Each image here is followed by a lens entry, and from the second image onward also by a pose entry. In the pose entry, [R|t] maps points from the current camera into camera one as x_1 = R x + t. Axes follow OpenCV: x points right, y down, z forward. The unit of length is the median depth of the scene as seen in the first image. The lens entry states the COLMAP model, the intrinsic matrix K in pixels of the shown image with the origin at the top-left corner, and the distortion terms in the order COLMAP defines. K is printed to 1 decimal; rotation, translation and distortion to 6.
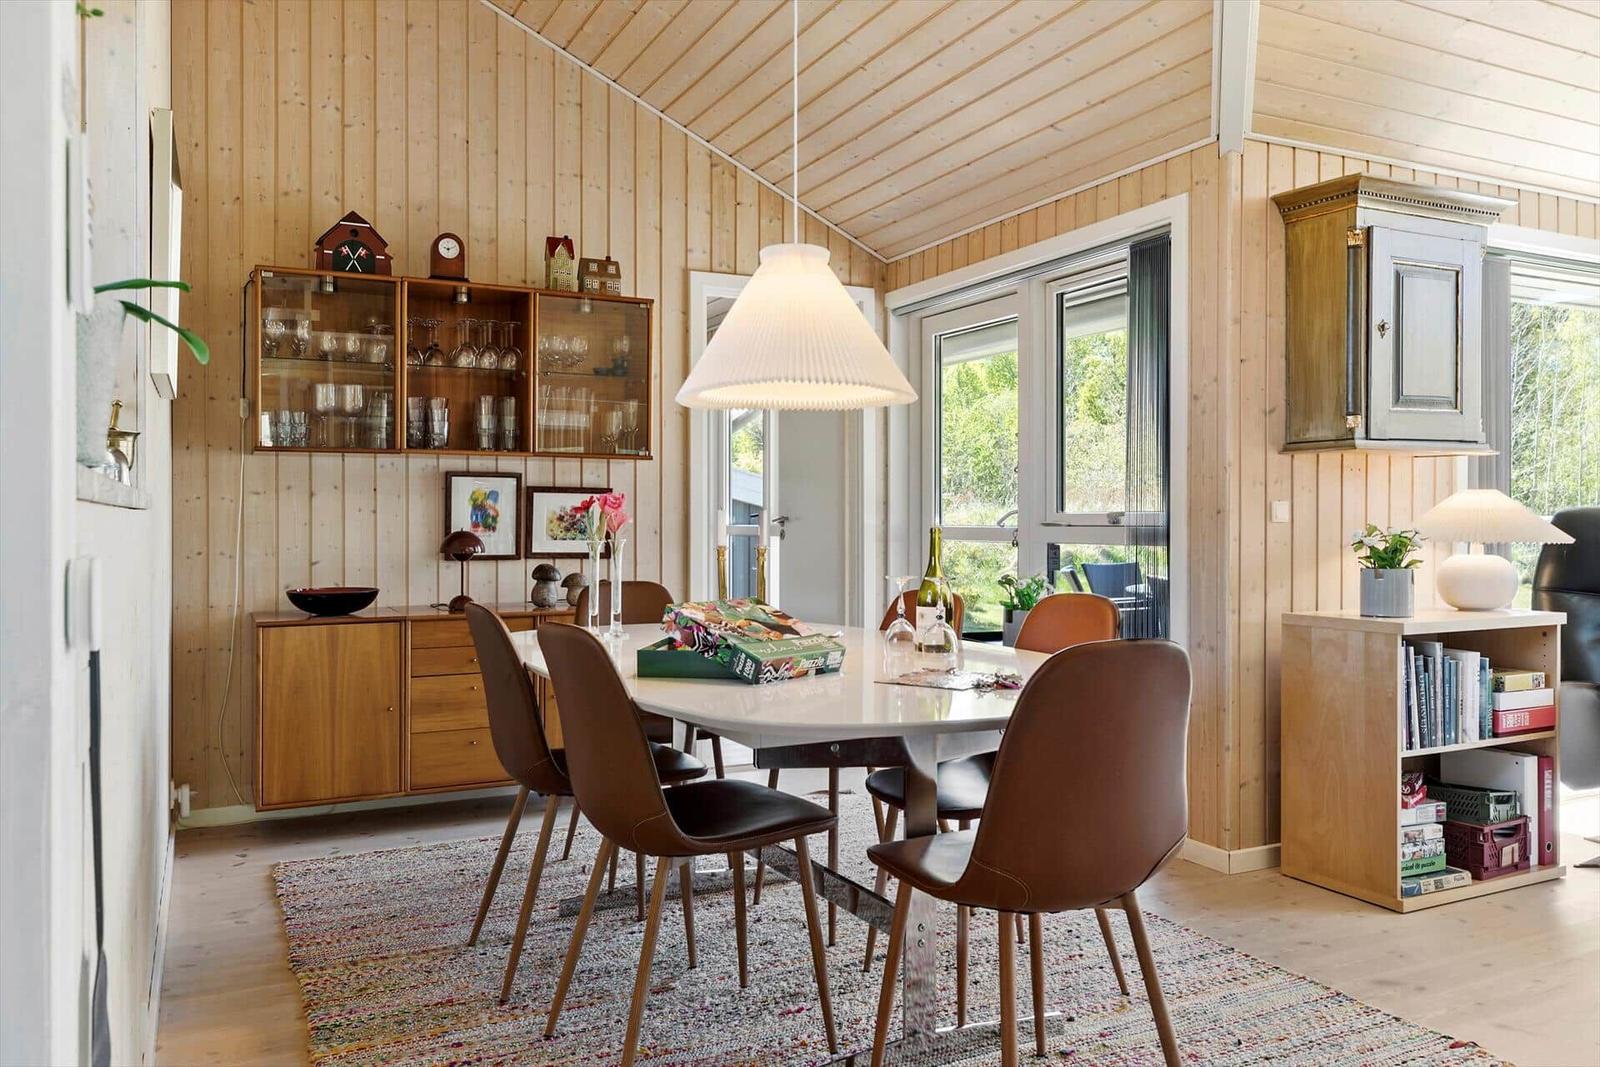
lens RADIAL K [[1160.9, 0, 807.9], [0, 1160.9, 518.6], [0, 0, 1]] dist [0.000670, 0.002578]
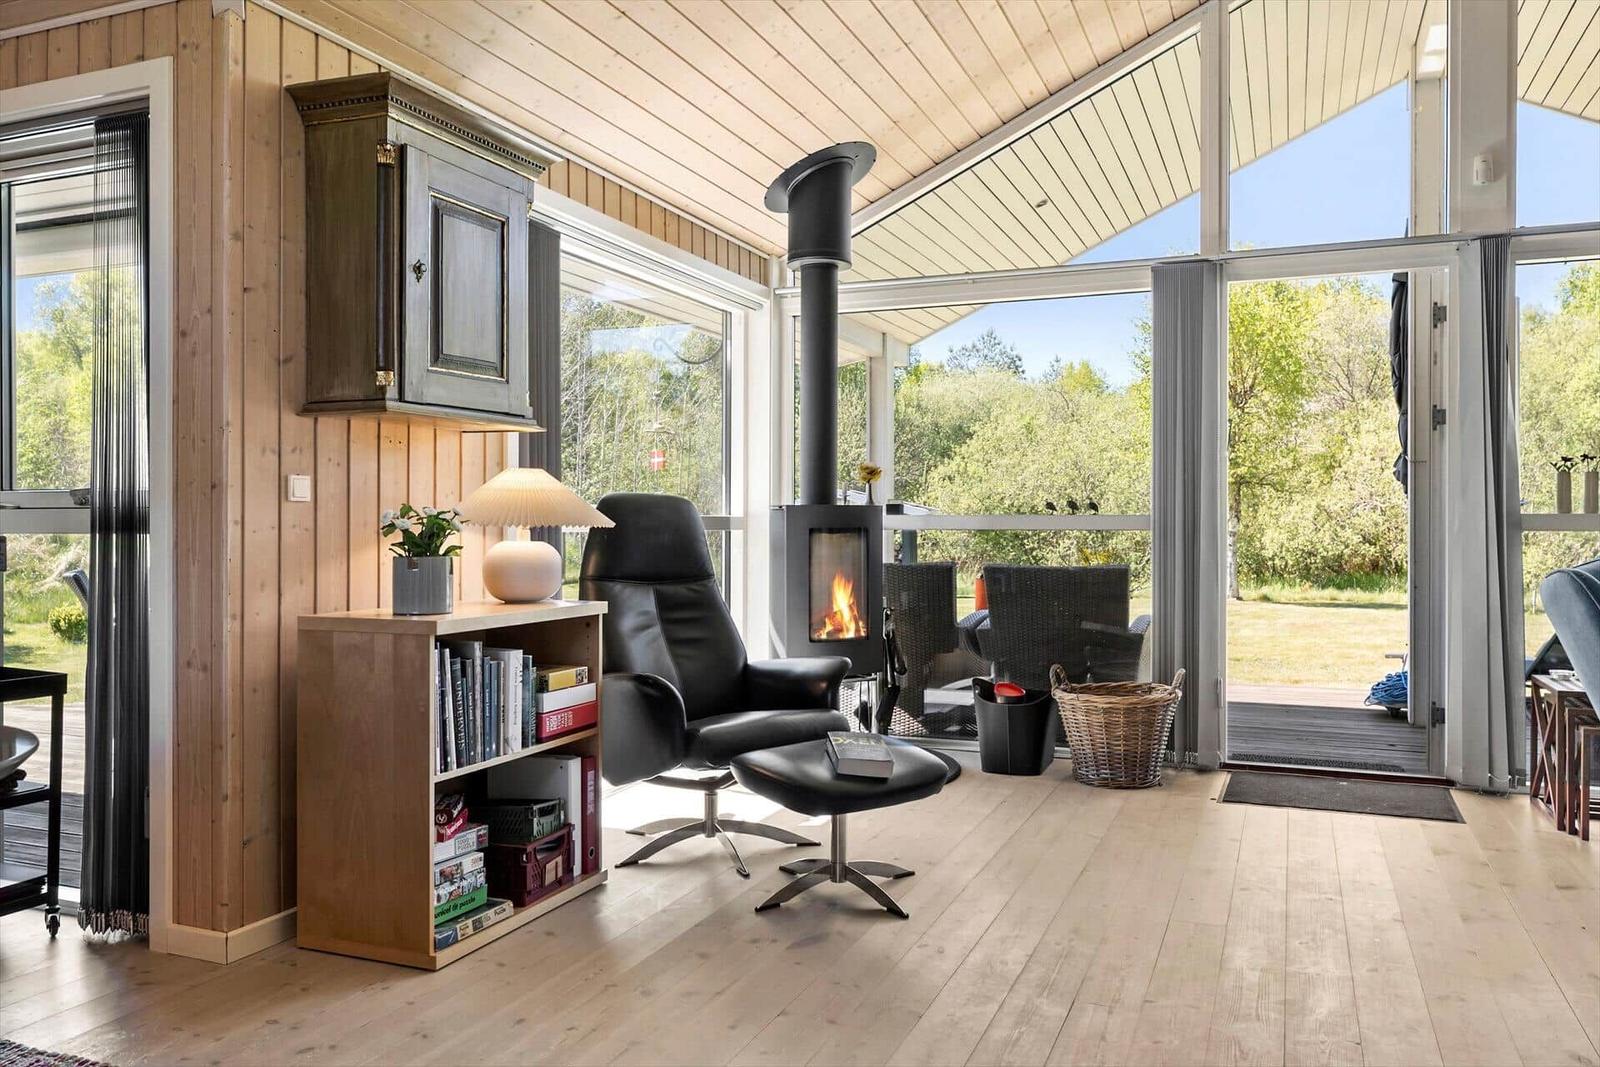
lens RADIAL K [[1189.5, 0, 796.3], [0, 1189.5, 621.6], [0, 0, 1]] dist [0.002548, 0.000161]
pose [[0.752325, -0.050219, 0.656875, 0.130615], [-0.004849, 0.996641, 0.081748, 0.017534], [-0.658774, -0.064687, 0.749555, 0.171573]]
